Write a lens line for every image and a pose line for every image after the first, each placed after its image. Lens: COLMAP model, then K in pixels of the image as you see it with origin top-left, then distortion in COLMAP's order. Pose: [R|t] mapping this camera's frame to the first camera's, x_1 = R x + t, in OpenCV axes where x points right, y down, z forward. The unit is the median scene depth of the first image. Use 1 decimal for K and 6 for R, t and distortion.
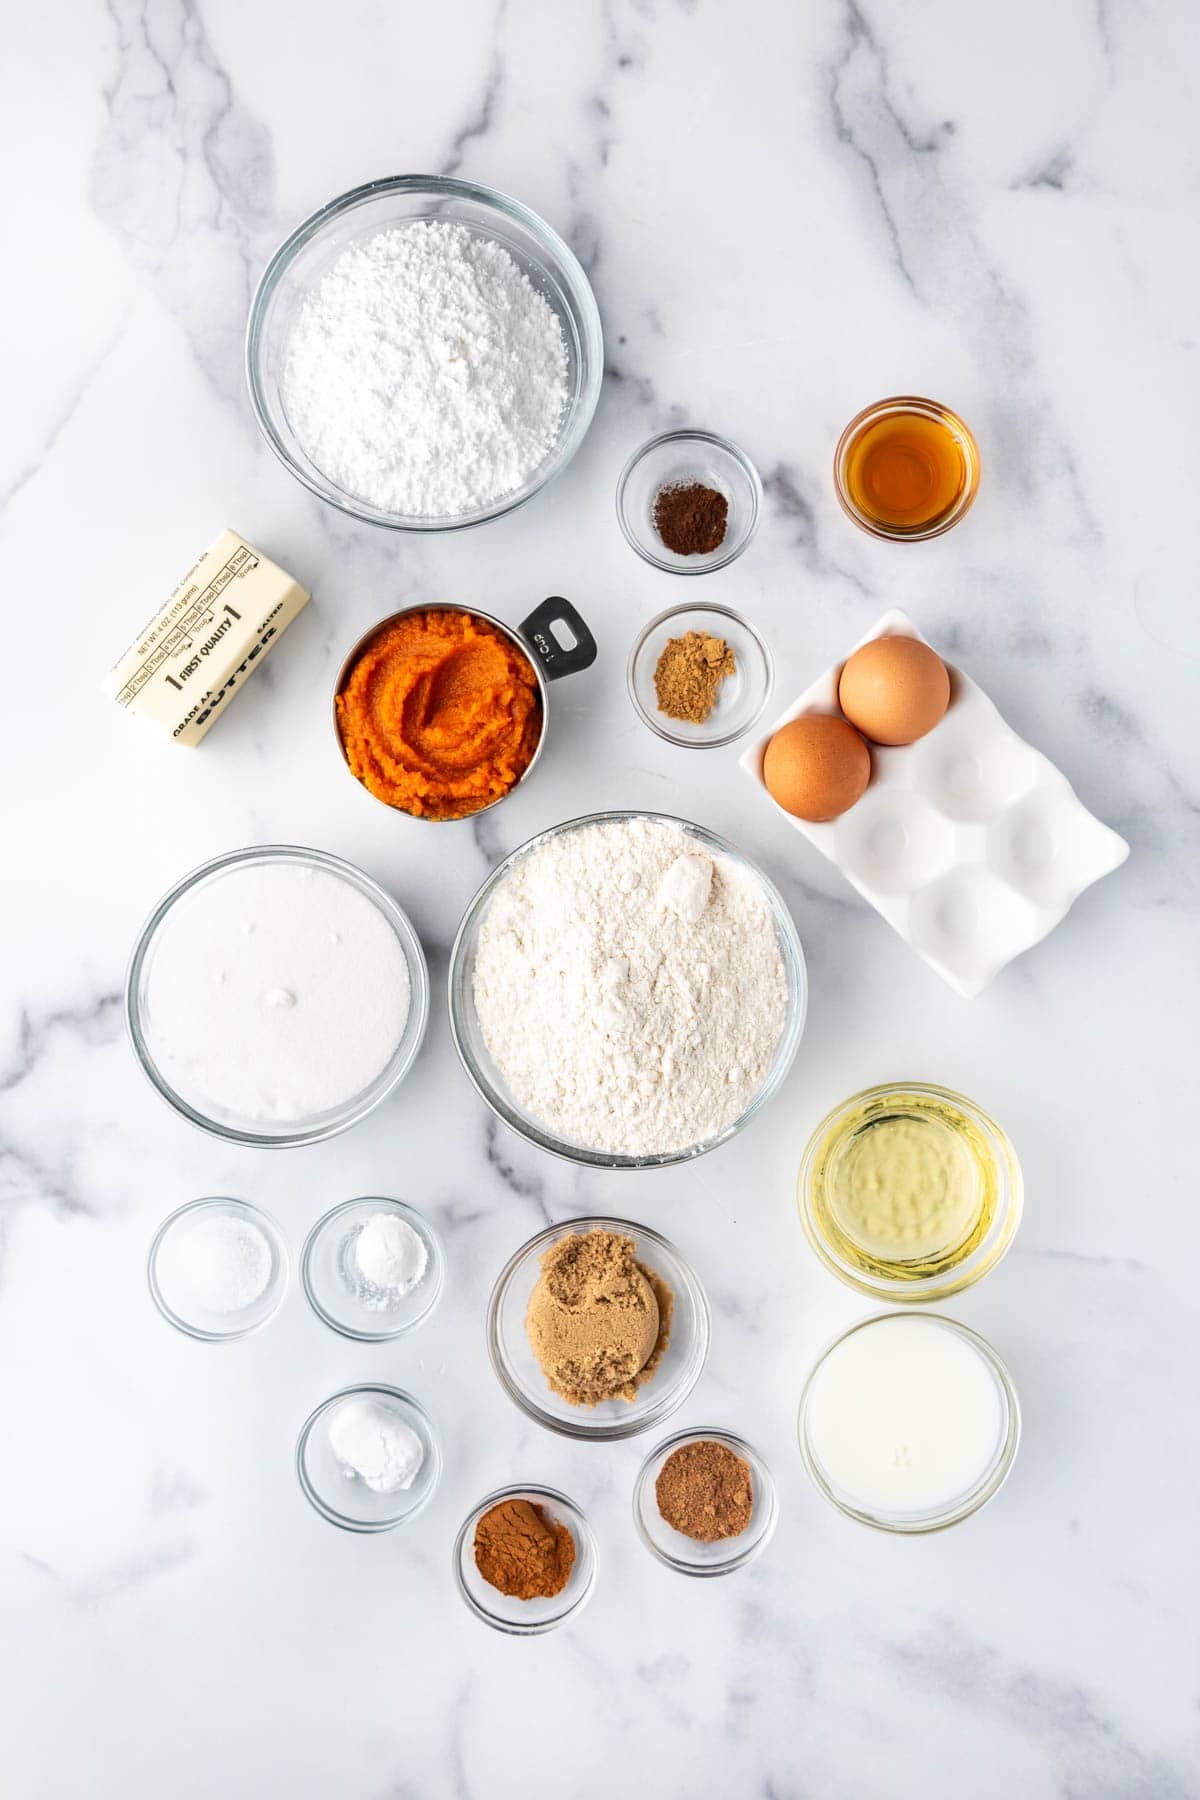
lens RADIAL K [[1489.9, 0, 600.0], [0, 1489.9, 900.0], [0, 0, 1]] dist [-0.019910, 0.012353]
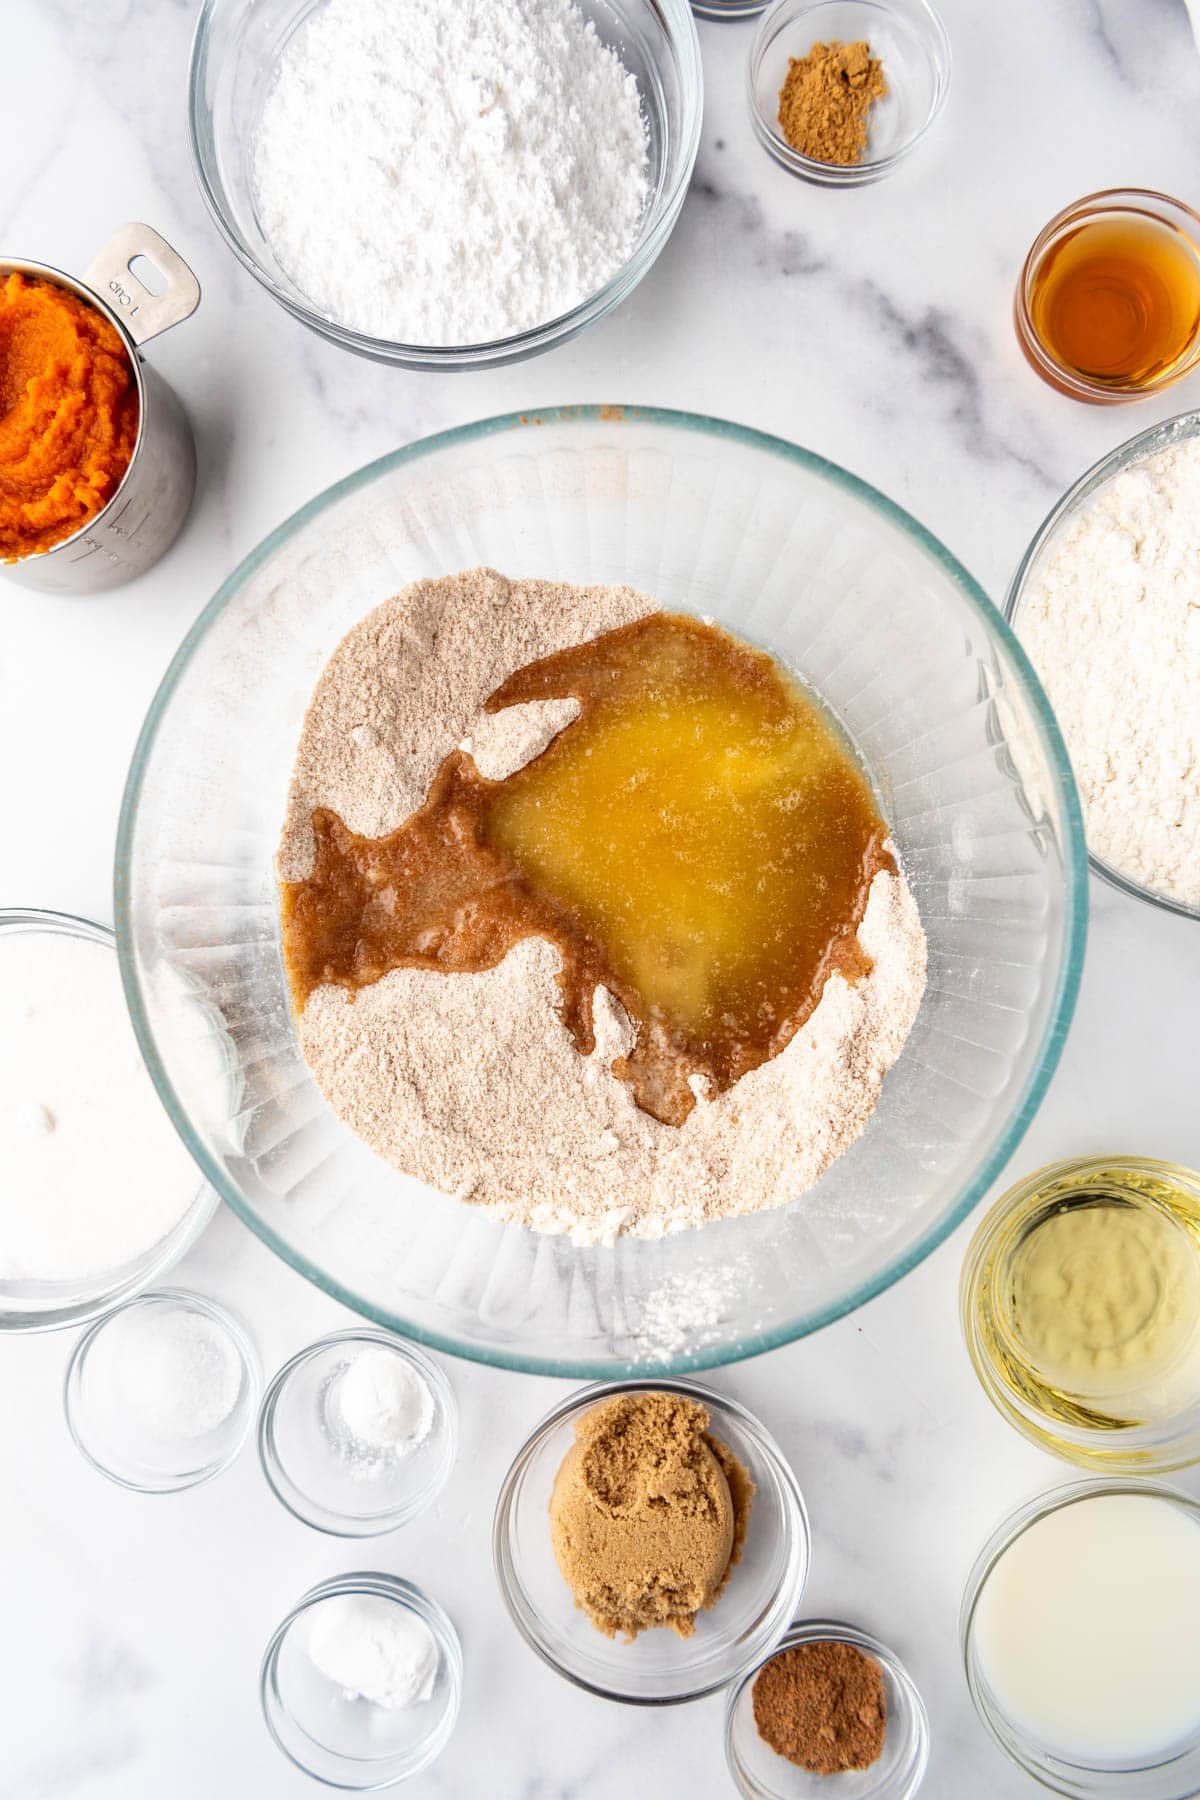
lens RADIAL K [[1236.7, 0, 589.8], [0, 1236.7, 921.1], [0, 0, 1]] dist [0.002594, 0.000374]
pose [[0.998912, 0.009204, -0.045719, -0.019689], [-0.008956, 0.999944, 0.005613, 0.010129], [0.045768, -0.005197, 0.998939, 0.412584]]
